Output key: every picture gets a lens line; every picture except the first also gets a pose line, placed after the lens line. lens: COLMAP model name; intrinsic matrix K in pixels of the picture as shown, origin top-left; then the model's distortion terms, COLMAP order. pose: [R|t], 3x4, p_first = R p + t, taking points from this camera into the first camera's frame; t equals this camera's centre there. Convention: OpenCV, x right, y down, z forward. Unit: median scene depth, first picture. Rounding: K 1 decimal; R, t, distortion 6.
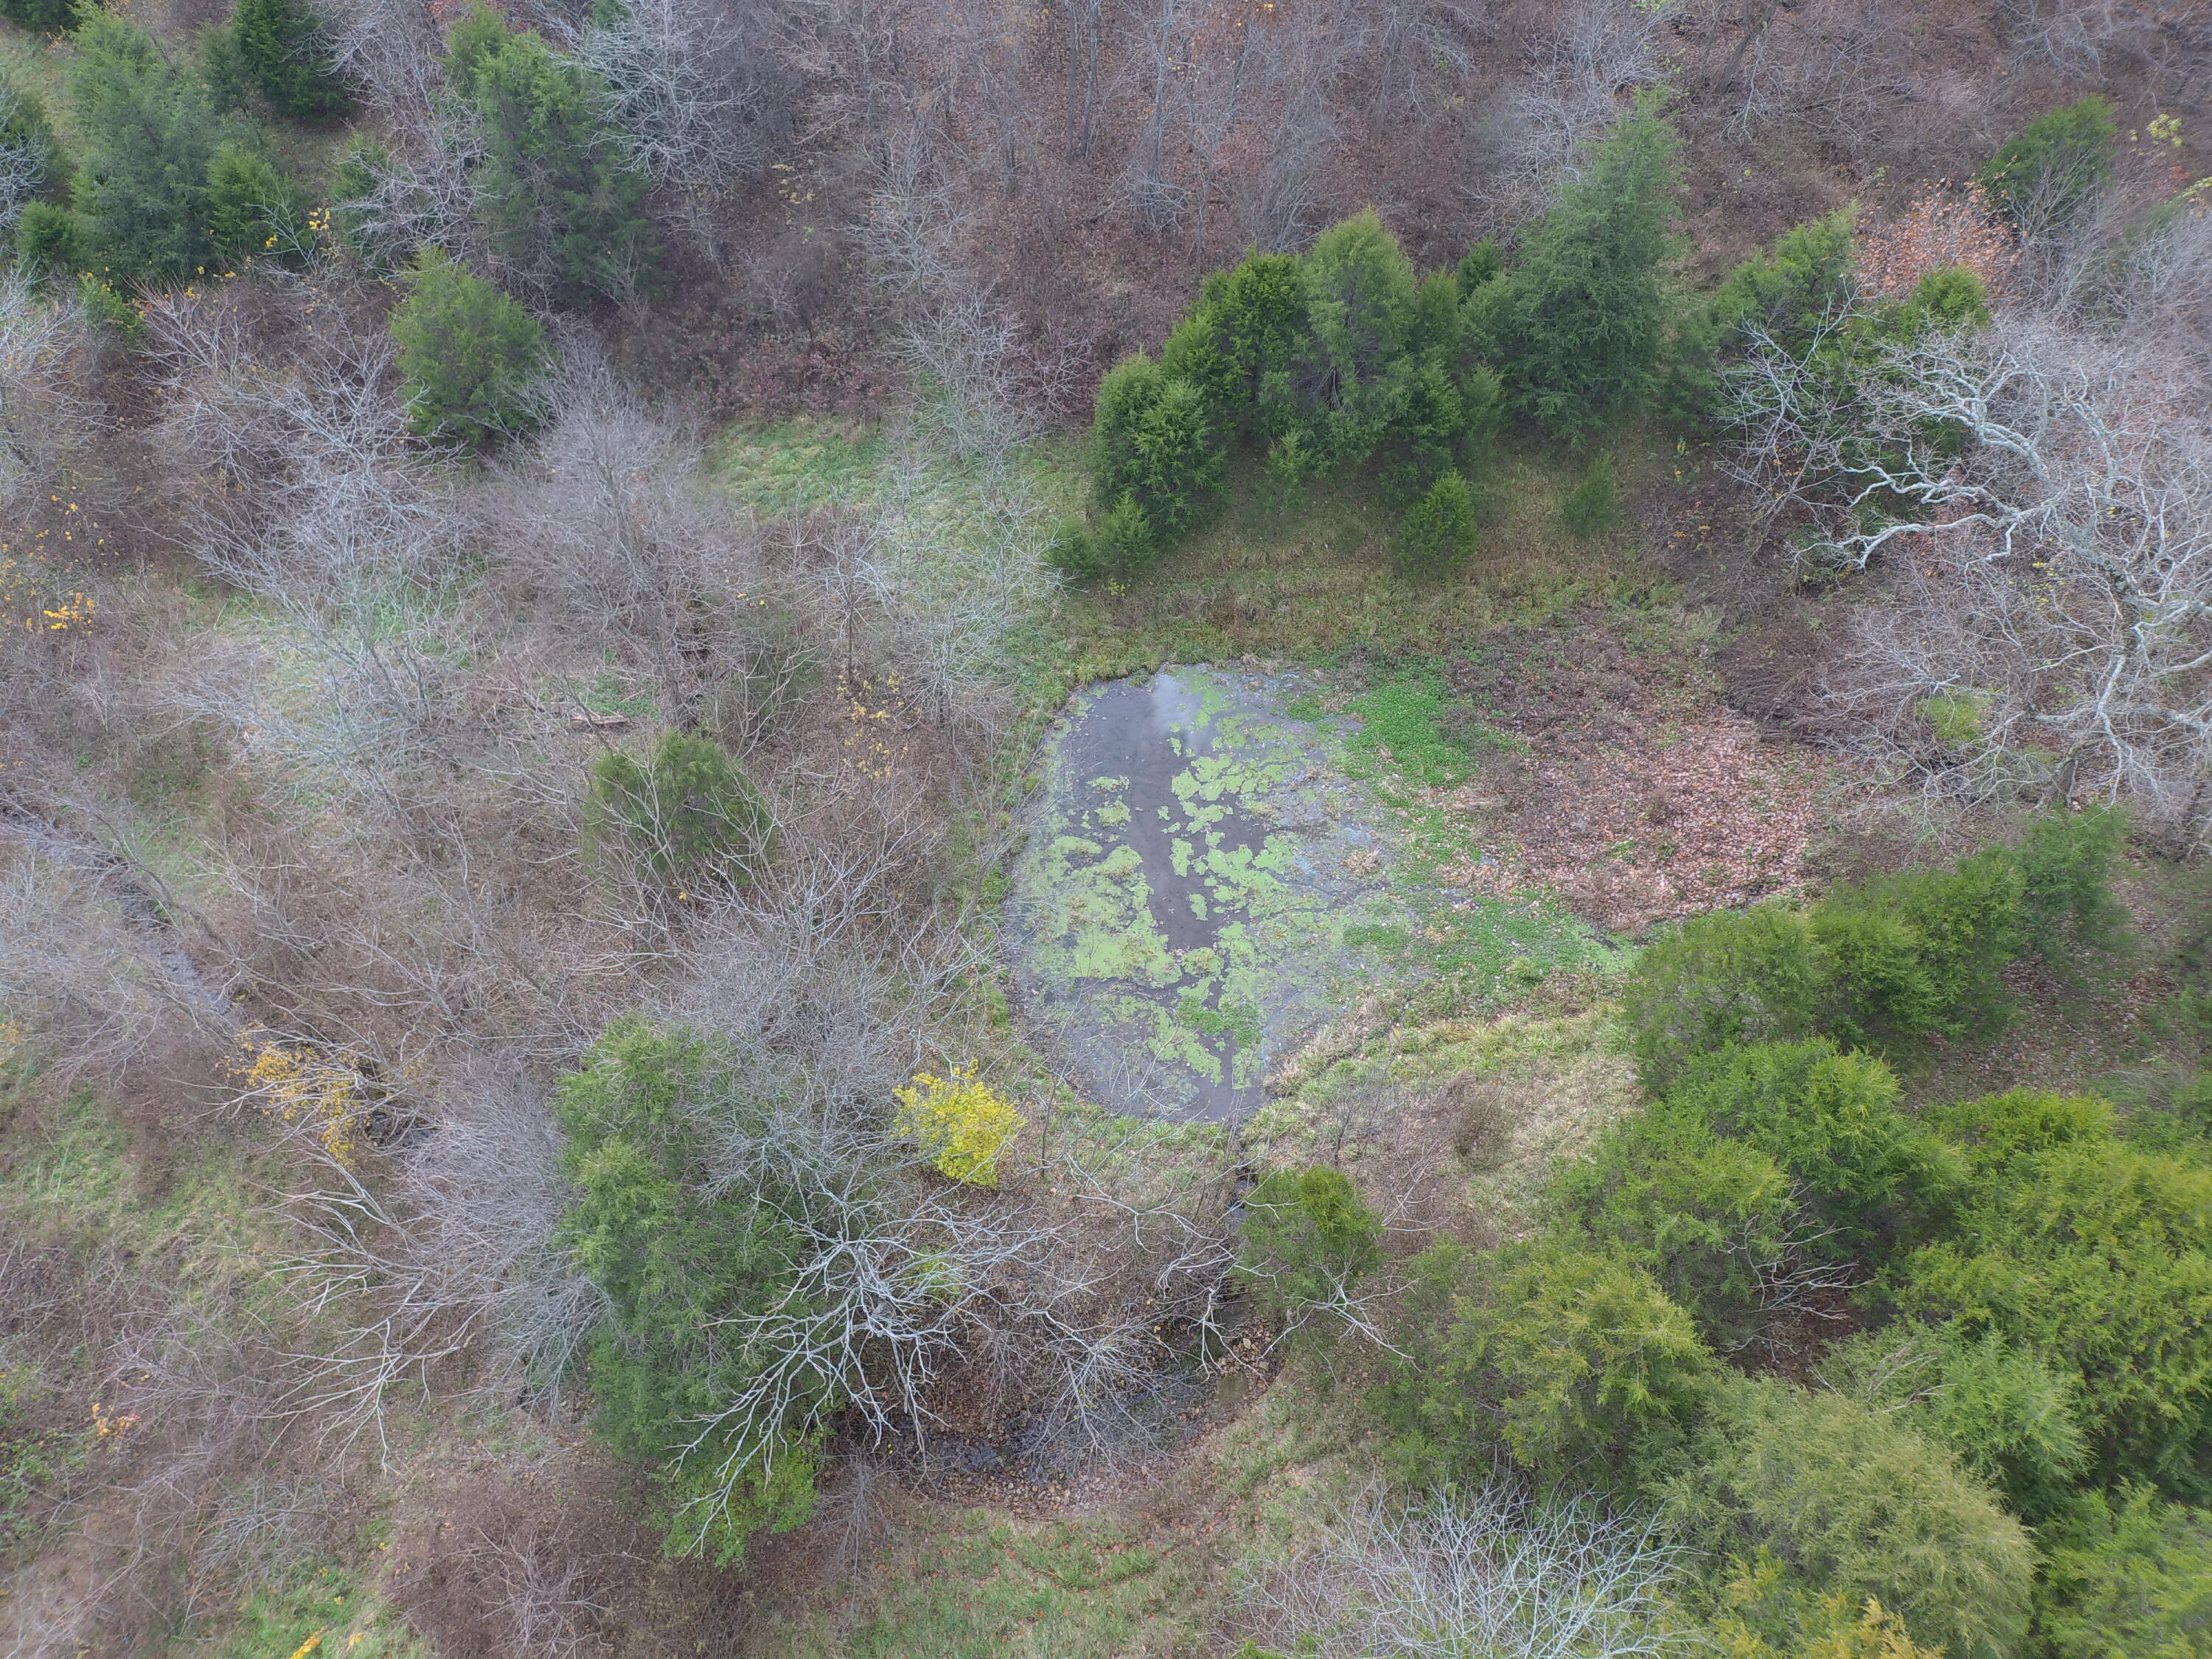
lens RADIAL K [[1330.8, 0, 1082.6], [0, 1330.8, 865.6], [0, 0, 1]] dist [0.068882, -0.088004]
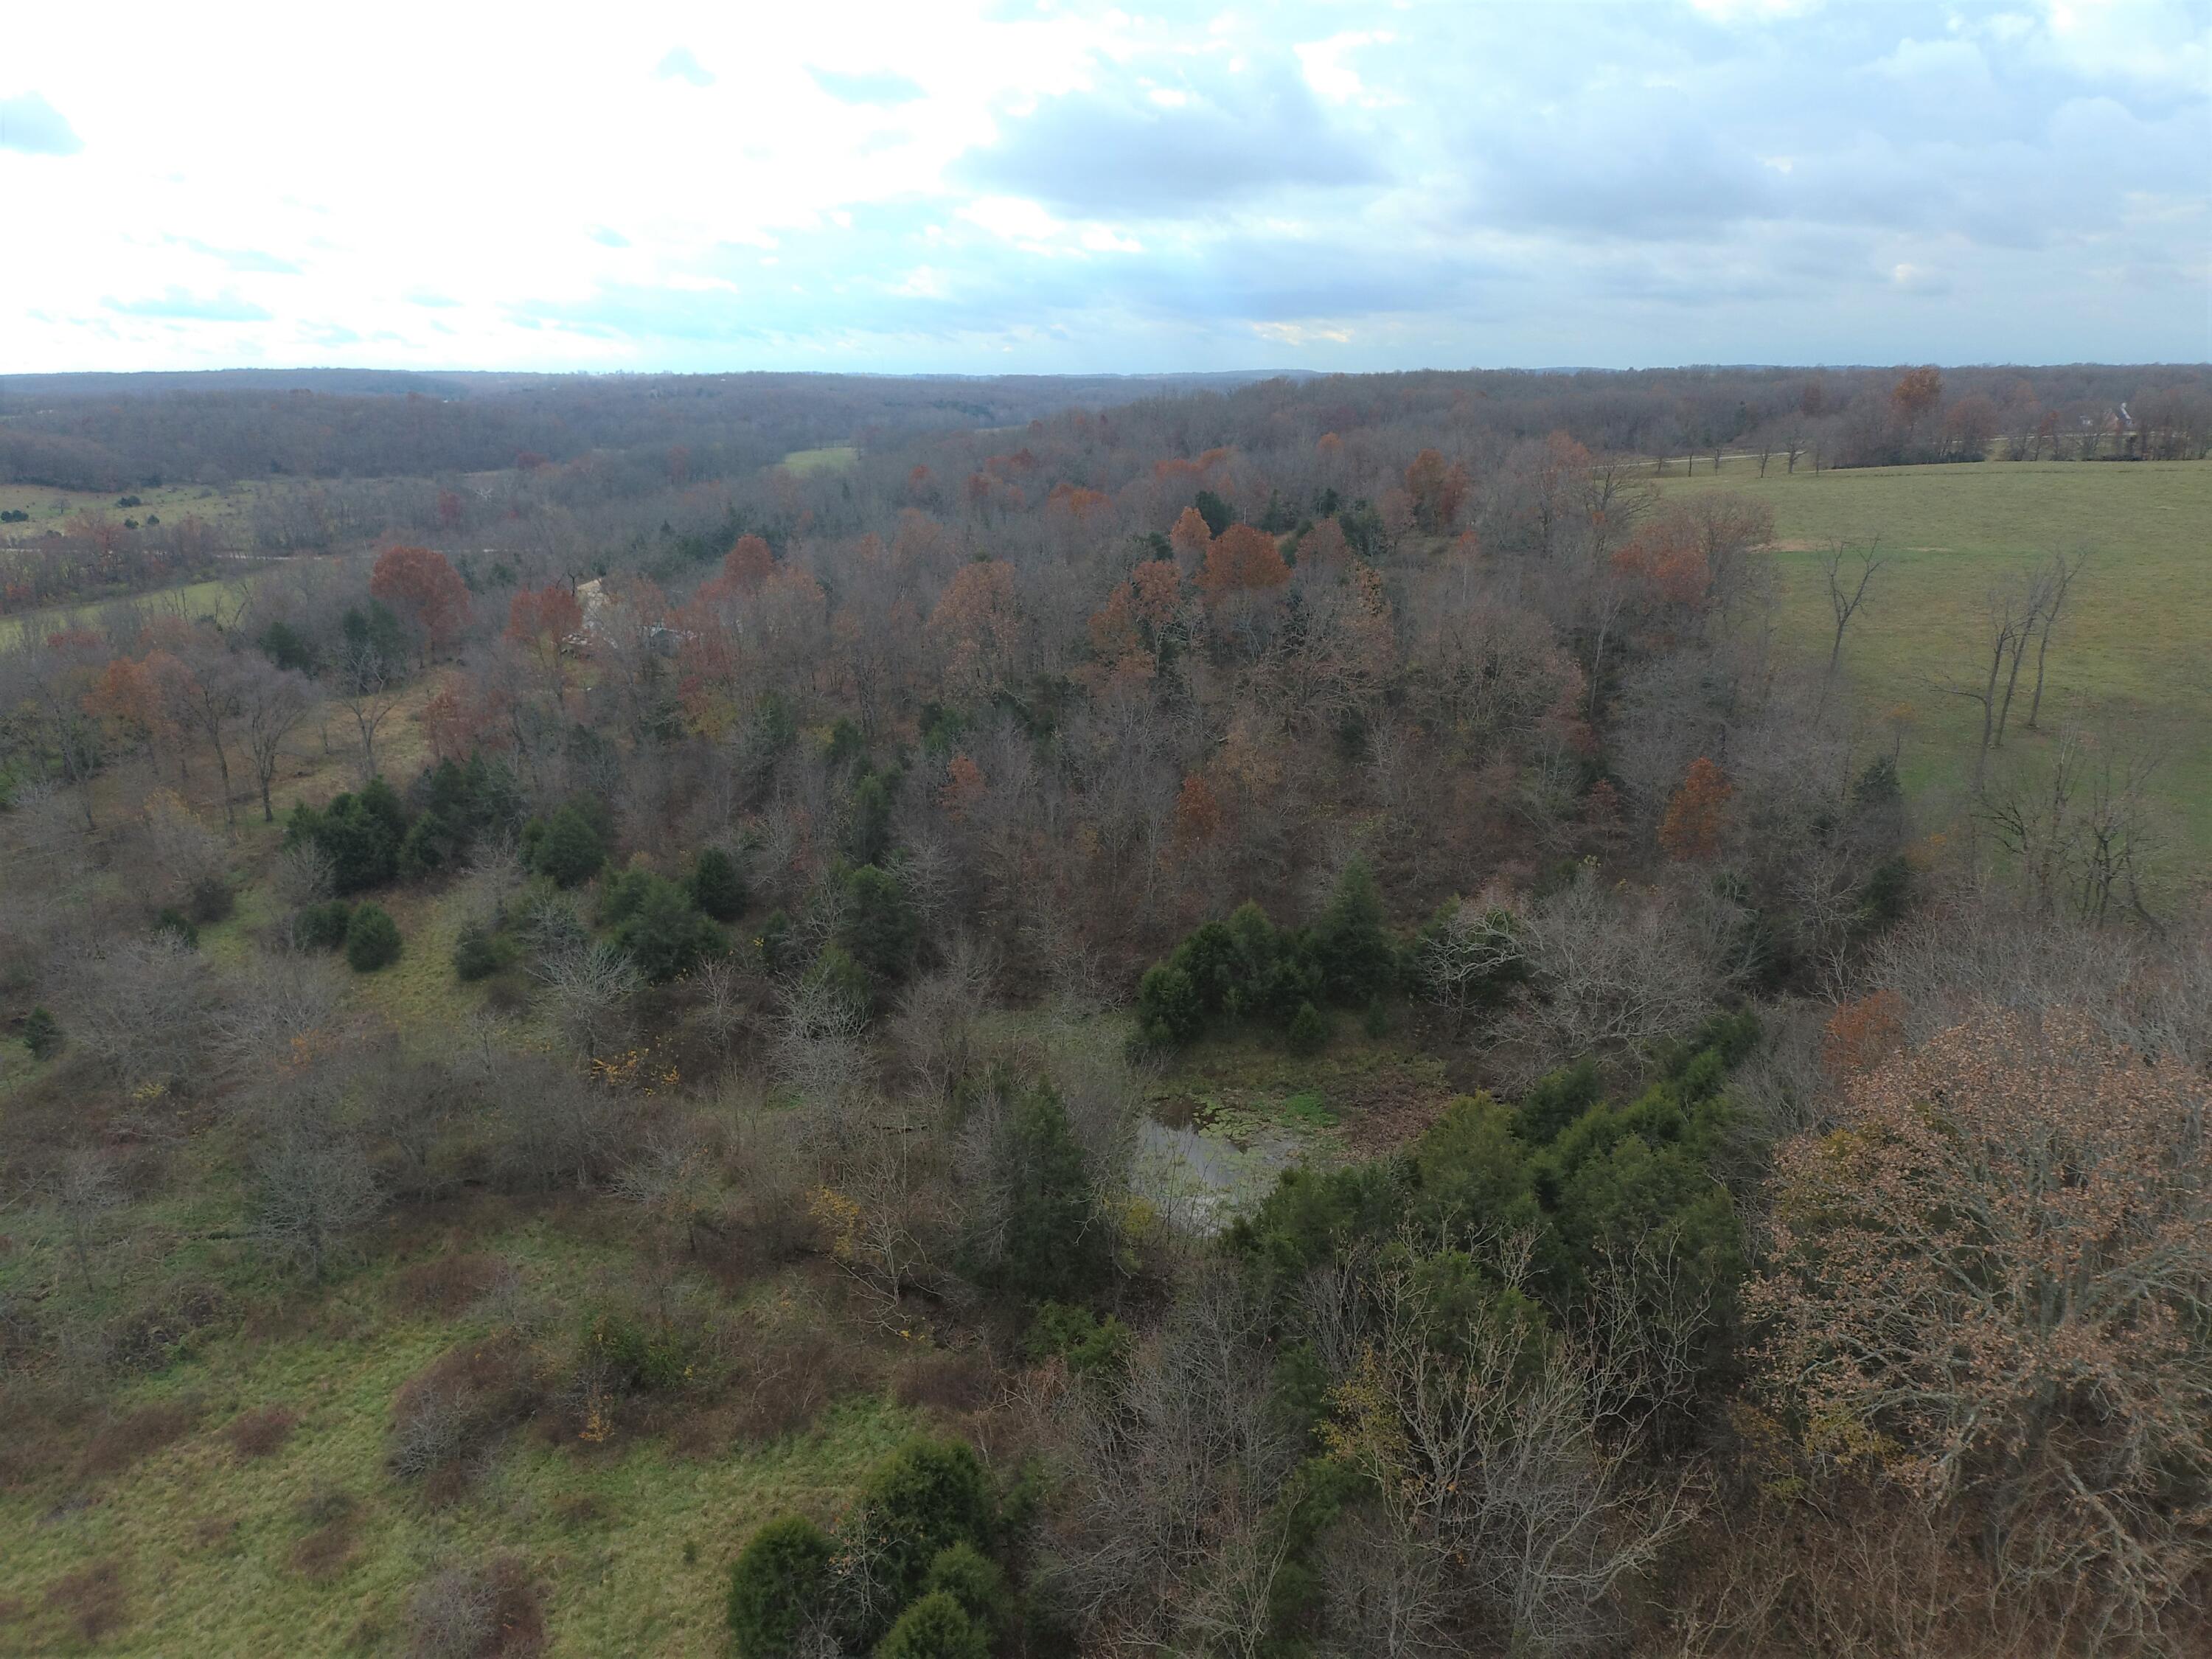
lens RADIAL K [[1330.8, 0, 1089.2], [0, 1330.8, 823.8], [0, 0, 1]] dist [0.068882, -0.088004]
pose [[0.996657, -0.032845, 0.074812, -0.241598], [0.072598, 0.776076, -0.626446, 0.854328], [-0.037484, 0.629783, 0.775866, -0.894051]]
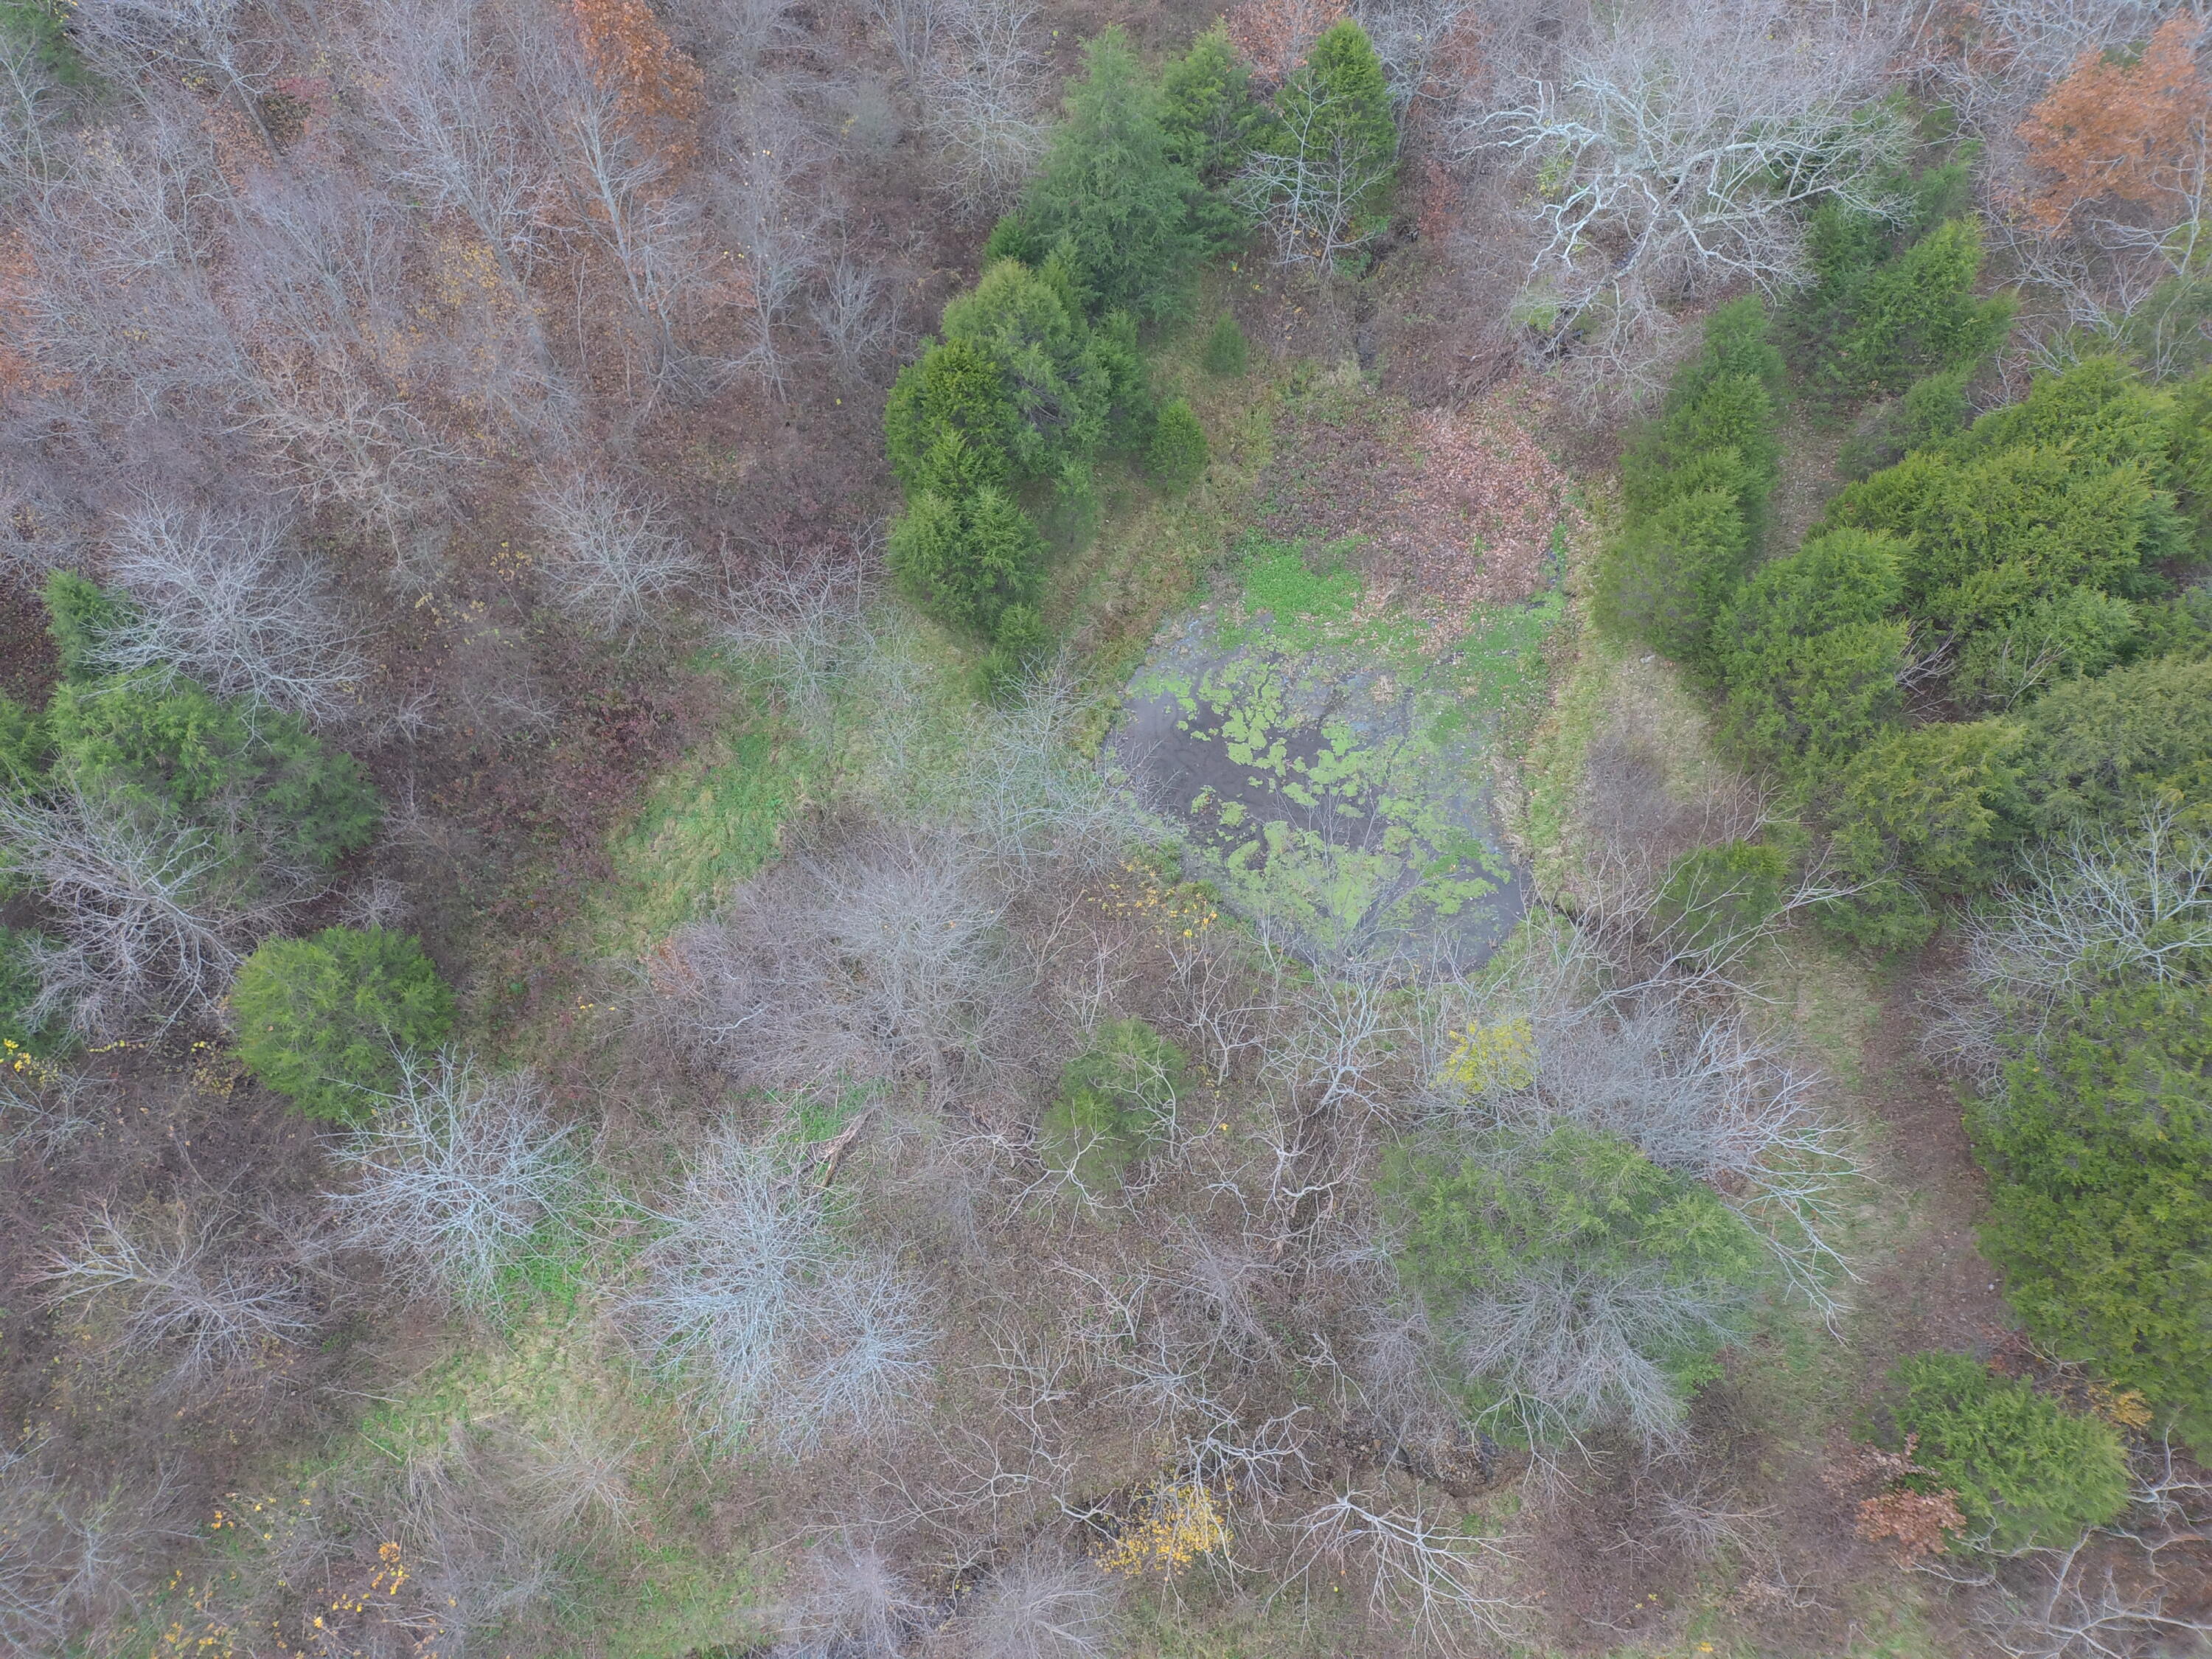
lens RADIAL K [[1330.8, 0, 1088.6], [0, 1330.8, 866.4], [0, 0, 1]] dist [0.068882, -0.088004]
pose [[0.576400, -0.736565, 0.353886, -0.483332], [0.687355, 0.671218, 0.277504, -0.409148], [-0.441935, 0.083292, 0.893172, 0.042148]]
